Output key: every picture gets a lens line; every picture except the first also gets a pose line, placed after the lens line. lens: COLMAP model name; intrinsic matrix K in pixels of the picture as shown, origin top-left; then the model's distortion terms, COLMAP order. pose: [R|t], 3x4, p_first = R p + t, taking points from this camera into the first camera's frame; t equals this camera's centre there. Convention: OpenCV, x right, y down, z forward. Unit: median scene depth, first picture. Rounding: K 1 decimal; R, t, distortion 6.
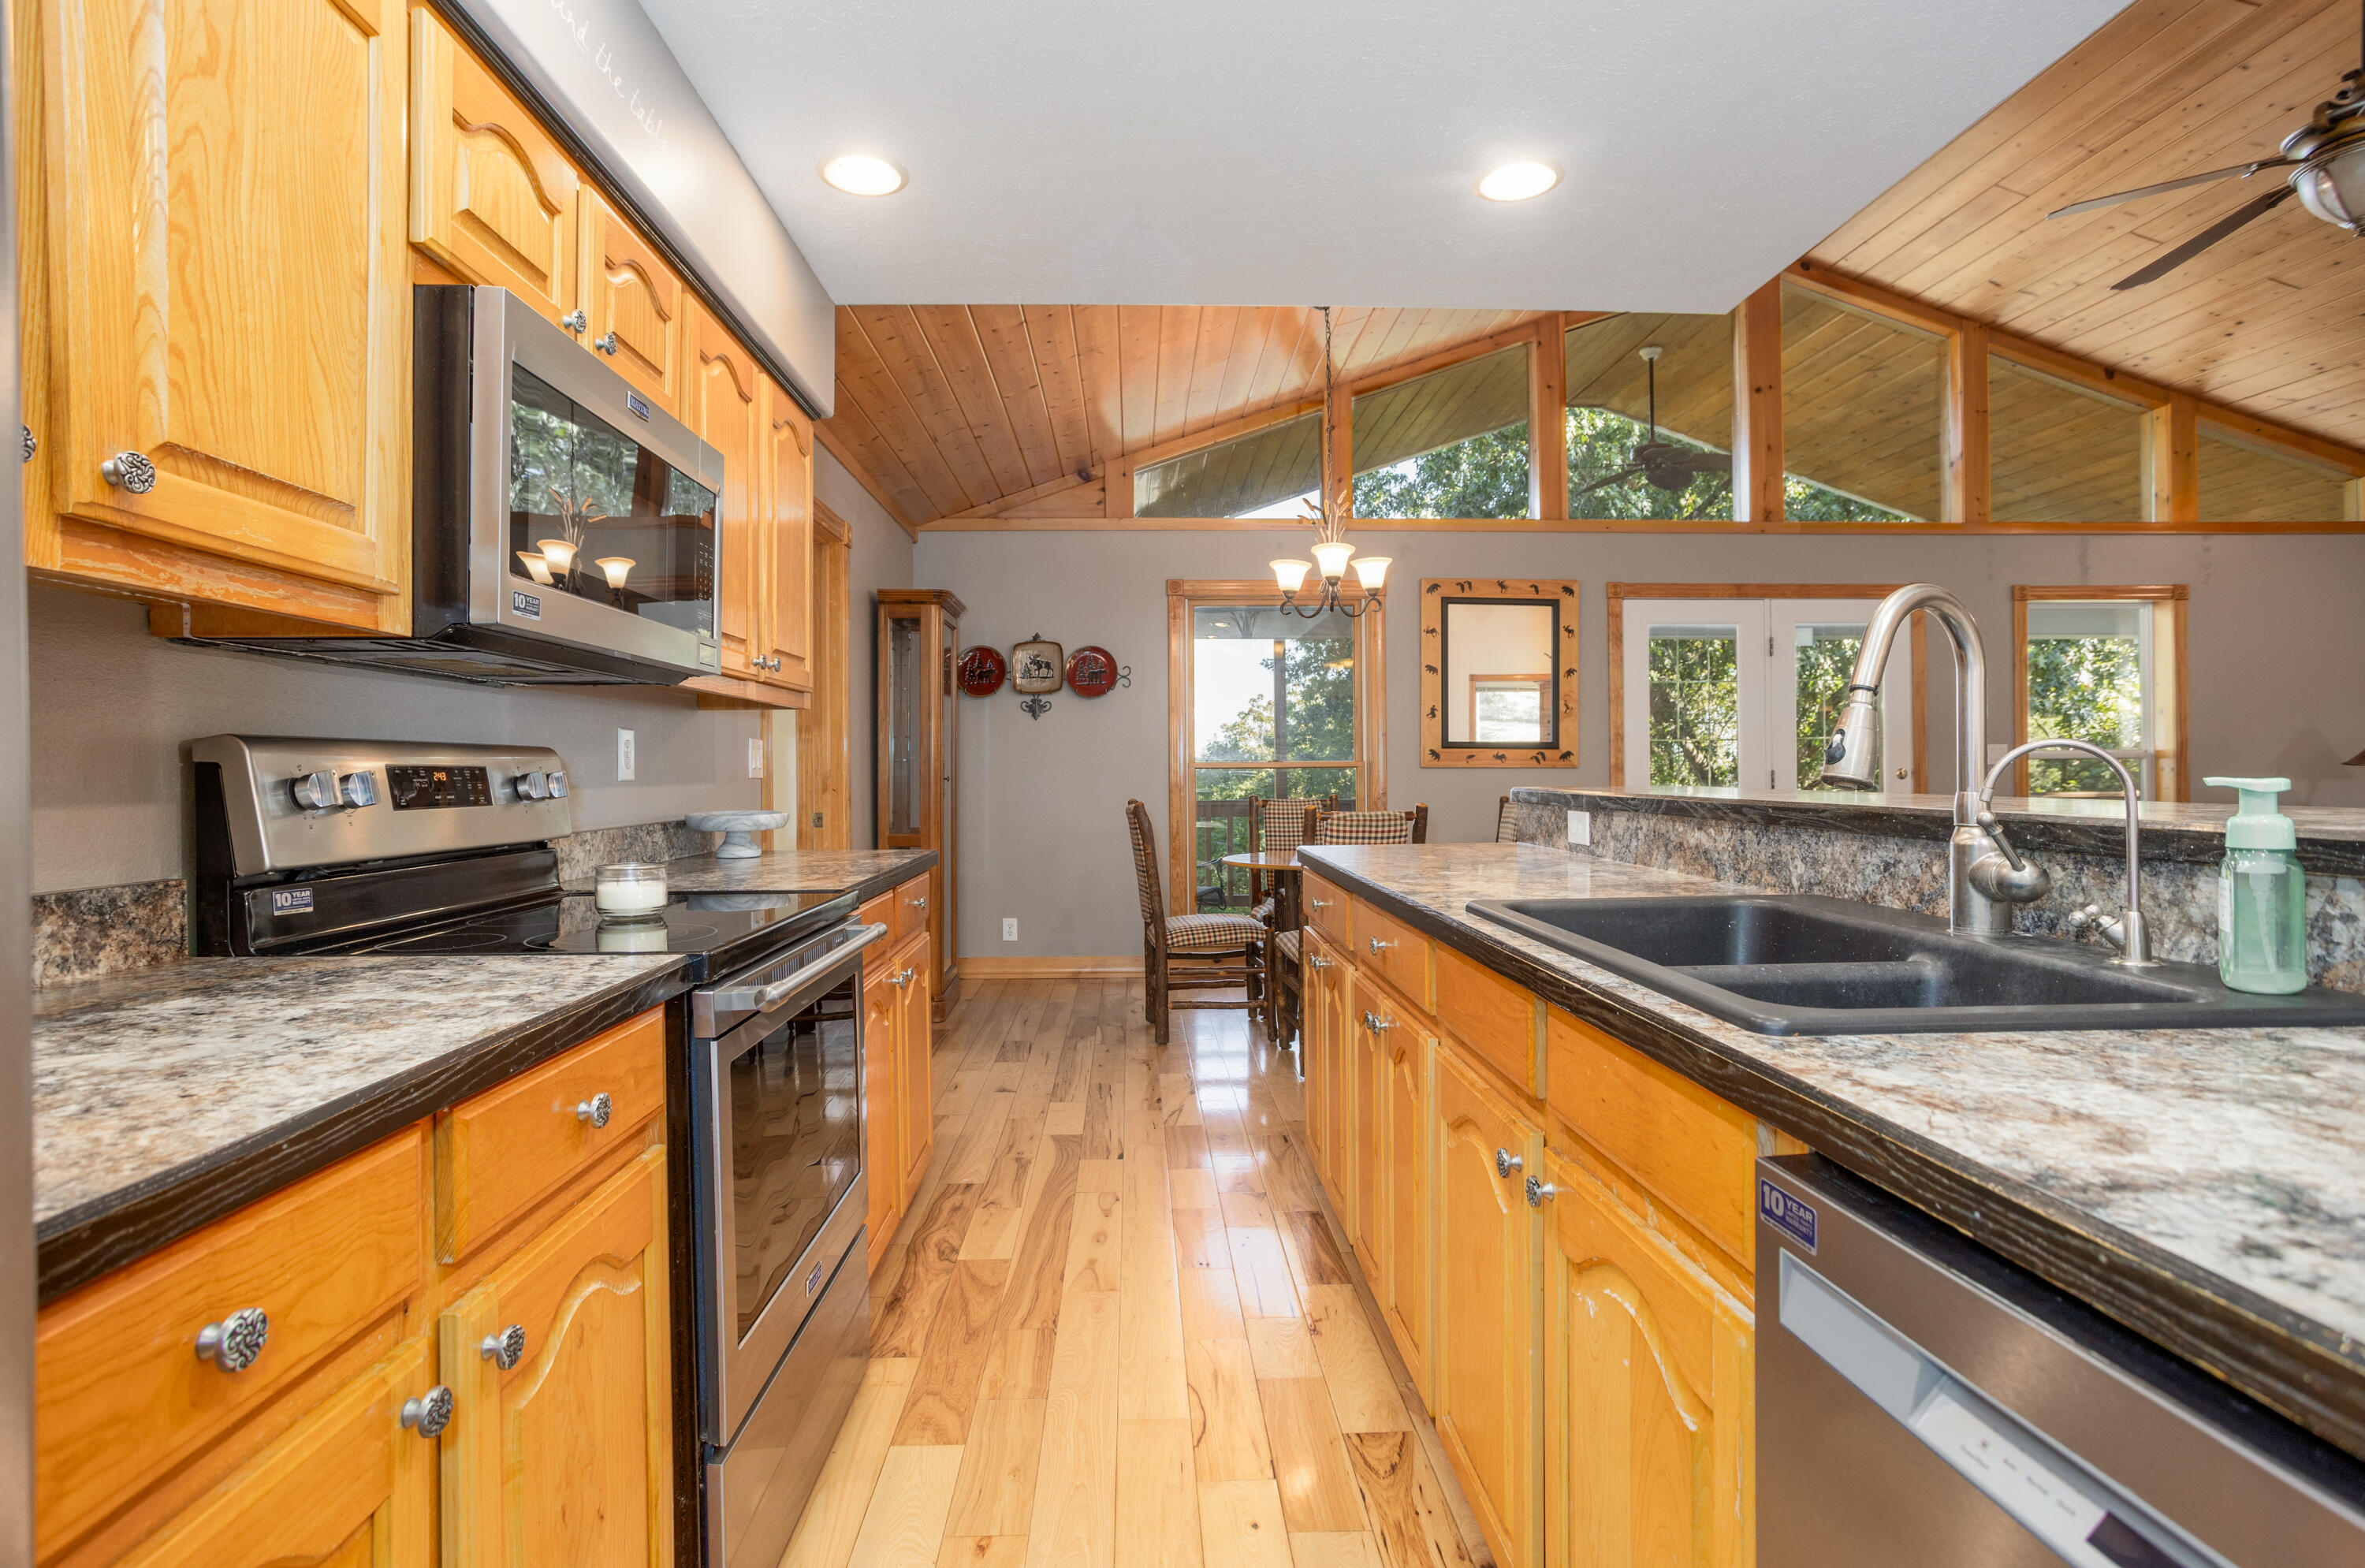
lens RADIAL K [[1163.0, 0, 1164.8], [0, 1163.0, 768.6], [0, 0, 1]] dist [-0.025236, 0.011245]
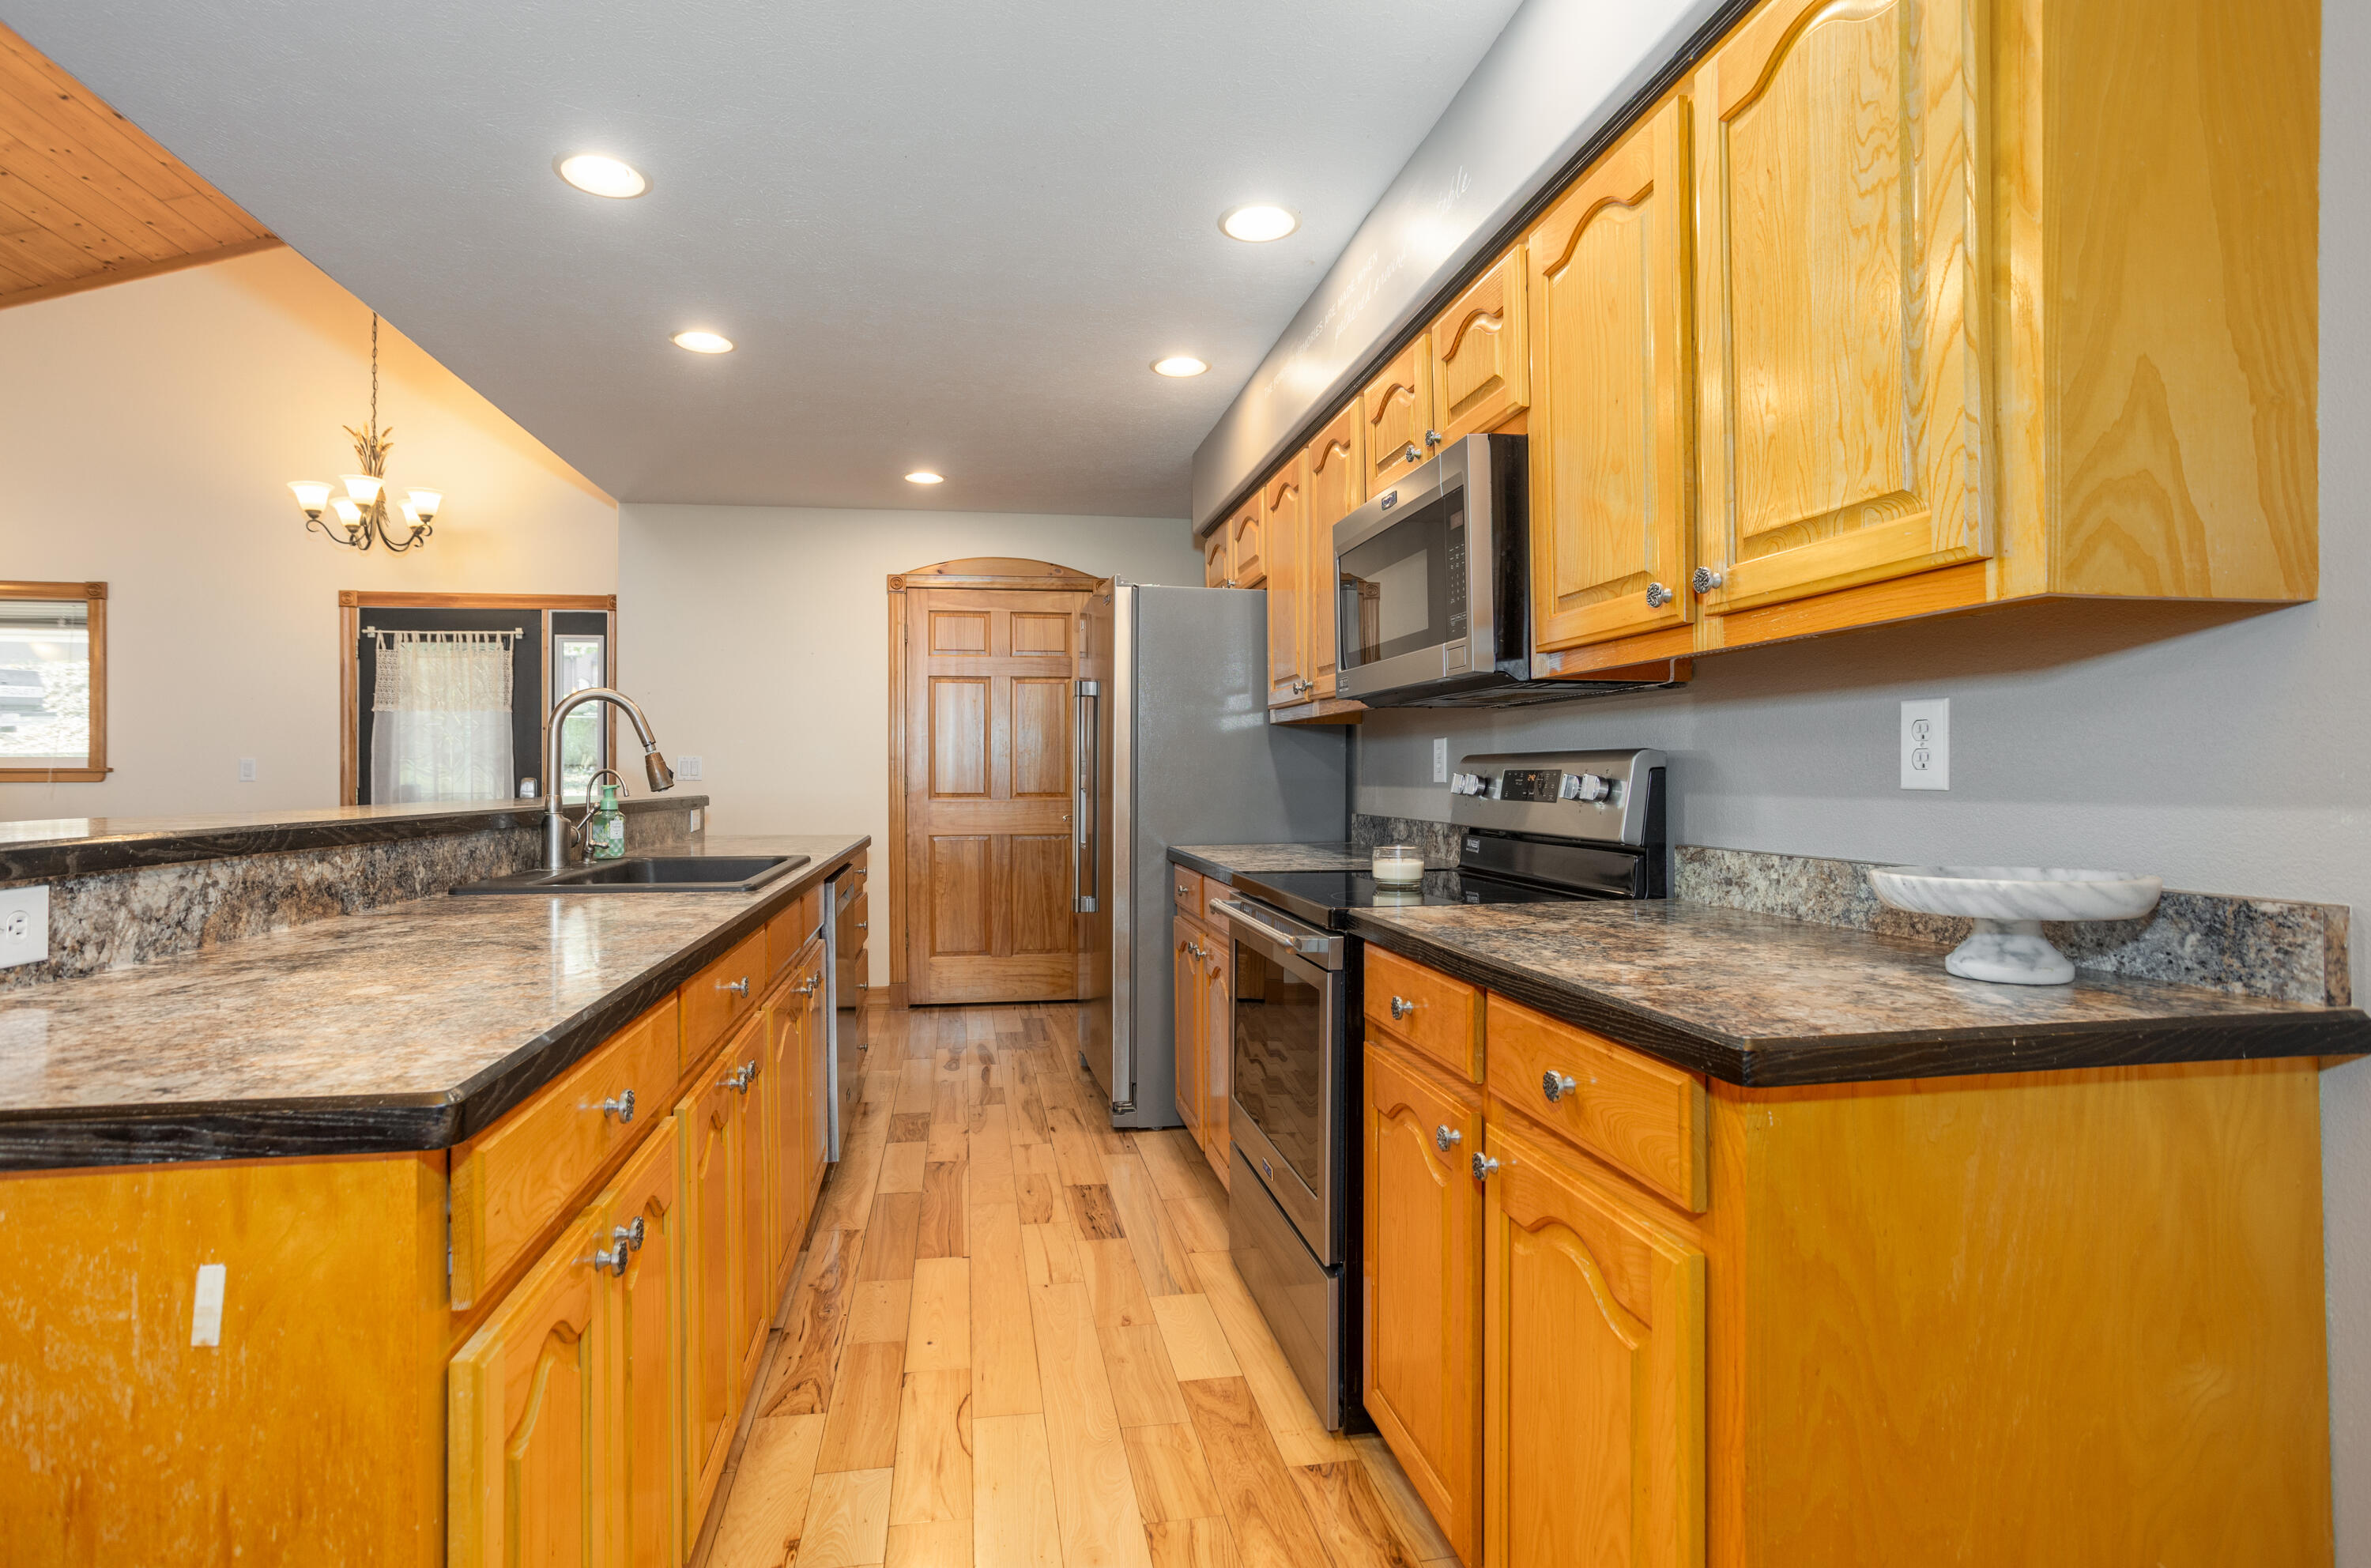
lens RADIAL K [[1161.6, 0, 1142.0], [0, 1161.6, 765.9], [0, 0, 1]] dist [-0.014014, 0.014194]
pose [[-0.991919, 0.009145, -0.126545, -0.000872], [0.010390, 0.999904, -0.009177, -0.000079], [0.126448, -0.010418, -0.991918, 0.850478]]
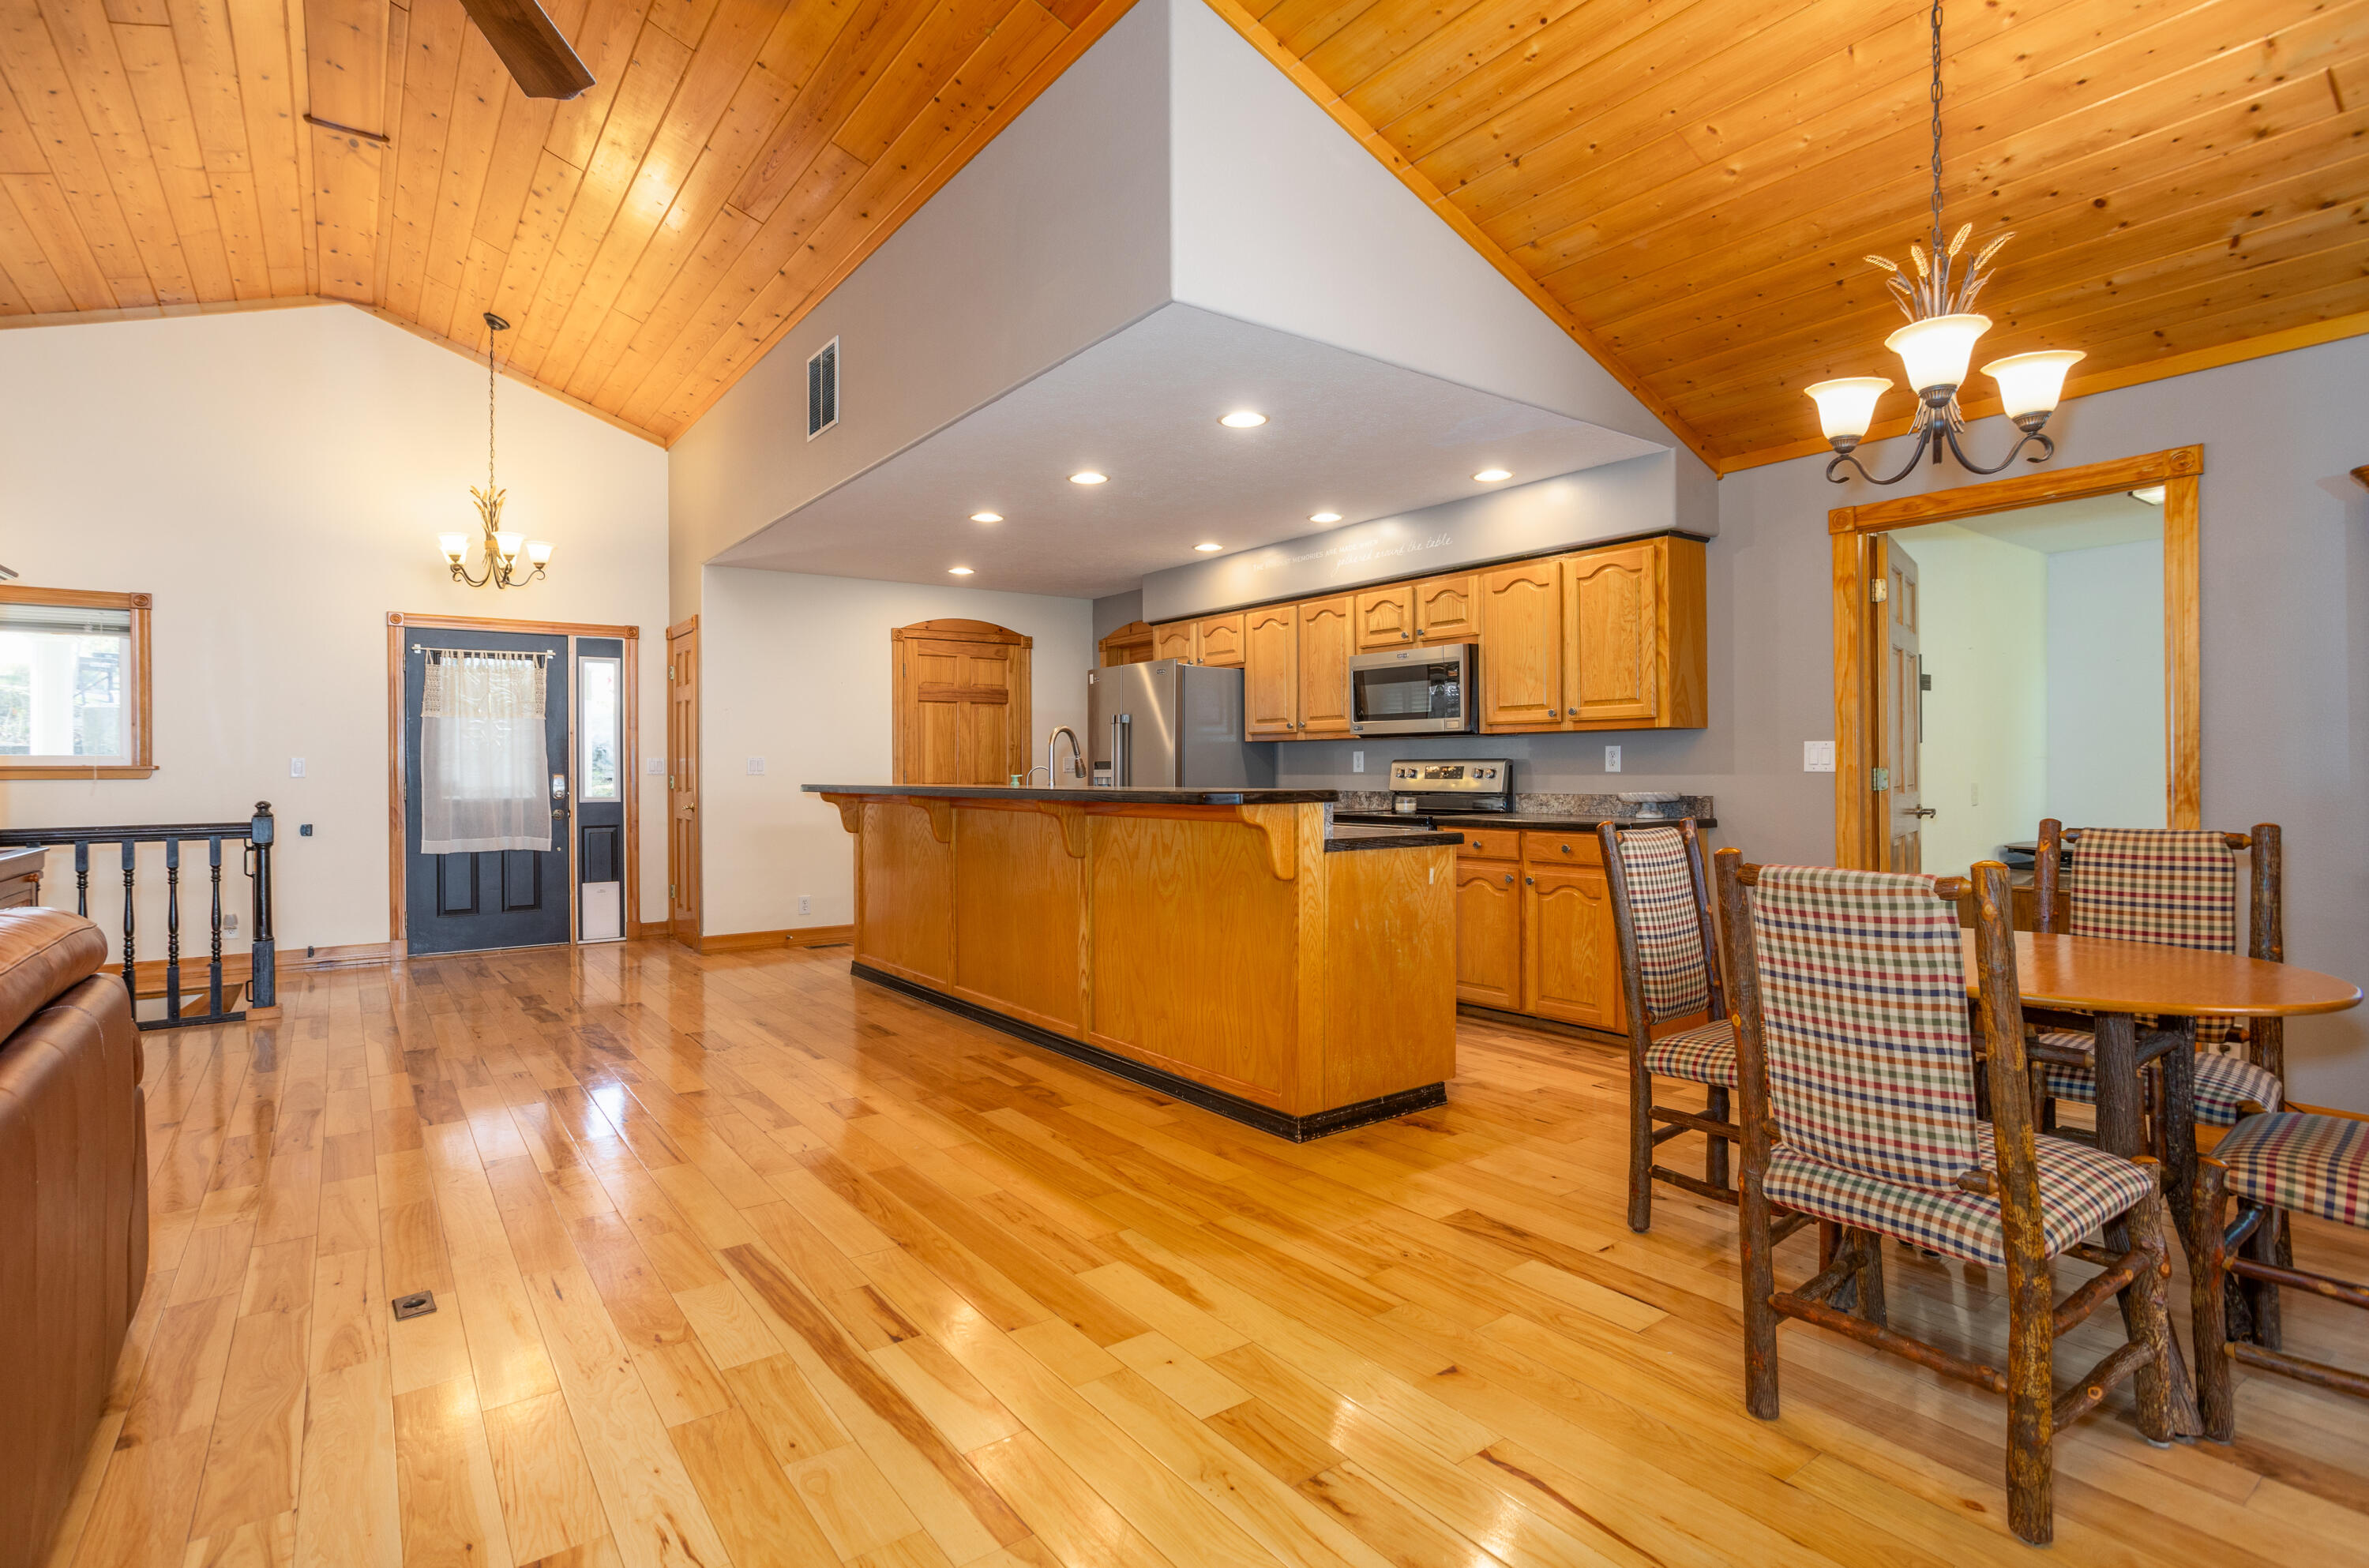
lens RADIAL K [[1160.5, 0, 1152.1], [0, 1160.5, 769.6], [0, 0, 1]] dist [-0.014014, 0.014194]
pose [[-0.831854, 0.012249, -0.554859, 0.719142], [0.012741, 0.999914, 0.002973, -0.005455], [0.554848, -0.004596, -0.831939, 1.233195]]
